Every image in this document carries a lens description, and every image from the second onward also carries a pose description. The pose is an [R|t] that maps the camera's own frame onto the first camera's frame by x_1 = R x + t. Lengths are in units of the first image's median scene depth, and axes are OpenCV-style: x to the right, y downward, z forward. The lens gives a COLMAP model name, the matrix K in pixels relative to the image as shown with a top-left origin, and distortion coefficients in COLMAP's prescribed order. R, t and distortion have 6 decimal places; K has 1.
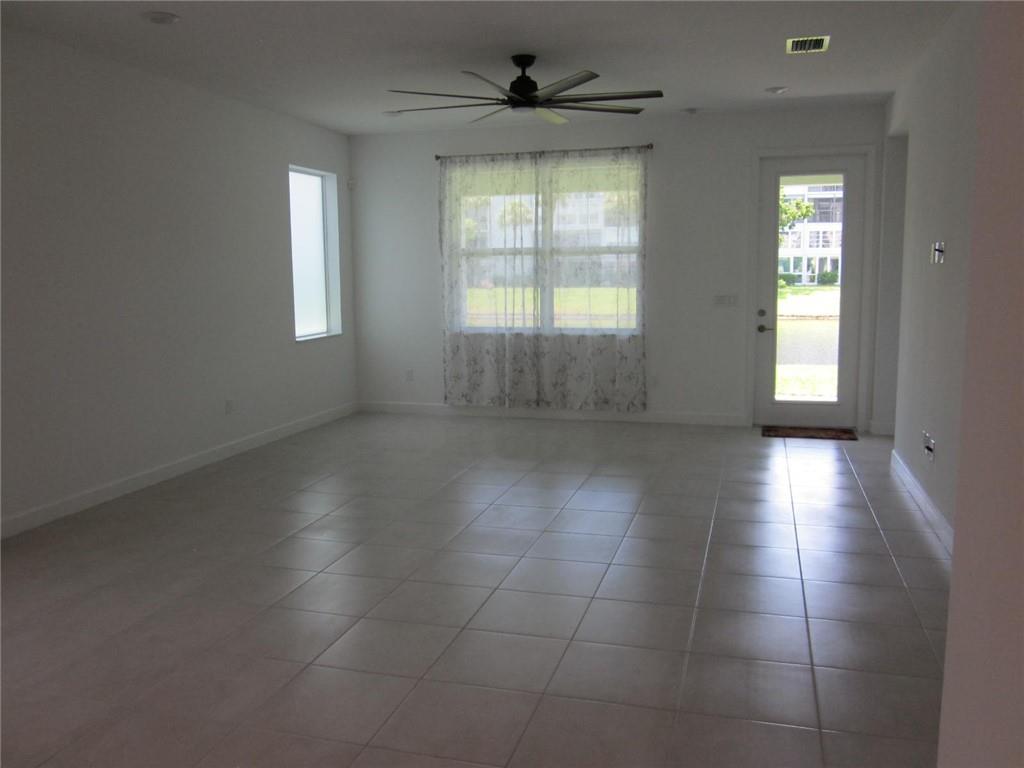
lens RADIAL K [[824.1, 0, 511.7], [0, 824.1, 383.2], [0, 0, 1]] dist [-0.028225, 0.008747]
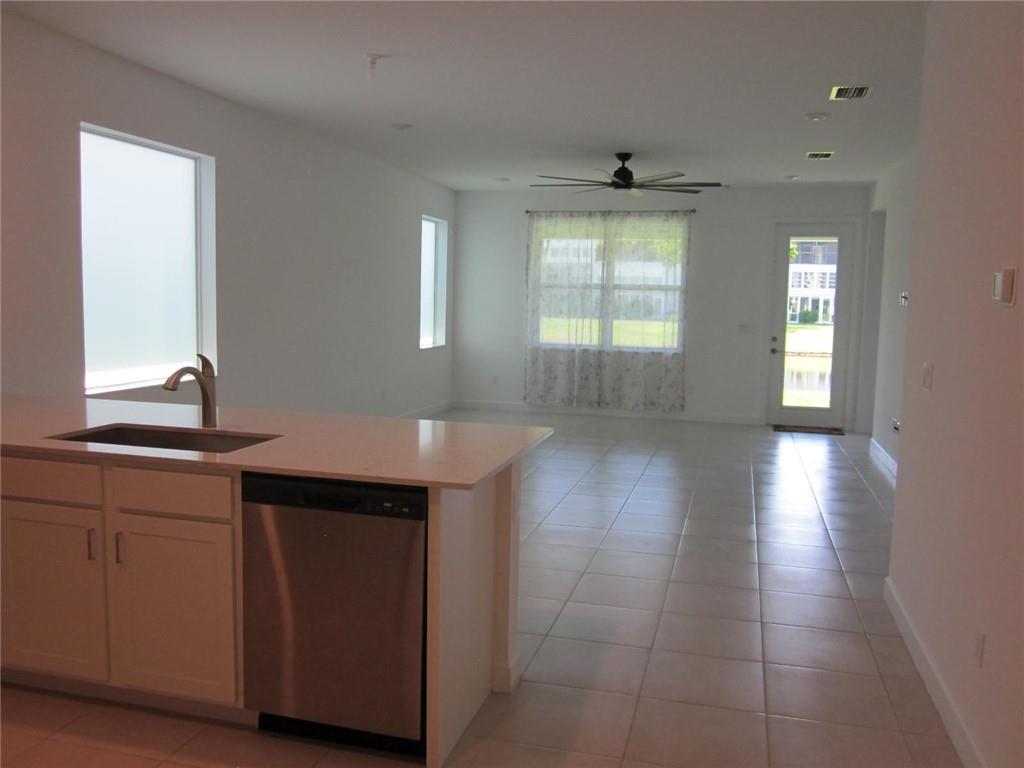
lens RADIAL K [[824.1, 0, 513.1], [0, 824.1, 382.7], [0, 0, 1]] dist [-0.028225, 0.008747]
pose [[0.999165, 0.031696, 0.025799, -0.141896], [-0.030752, 0.998871, -0.036198, 0.043645], [-0.026917, 0.035375, 0.999012, -0.295256]]
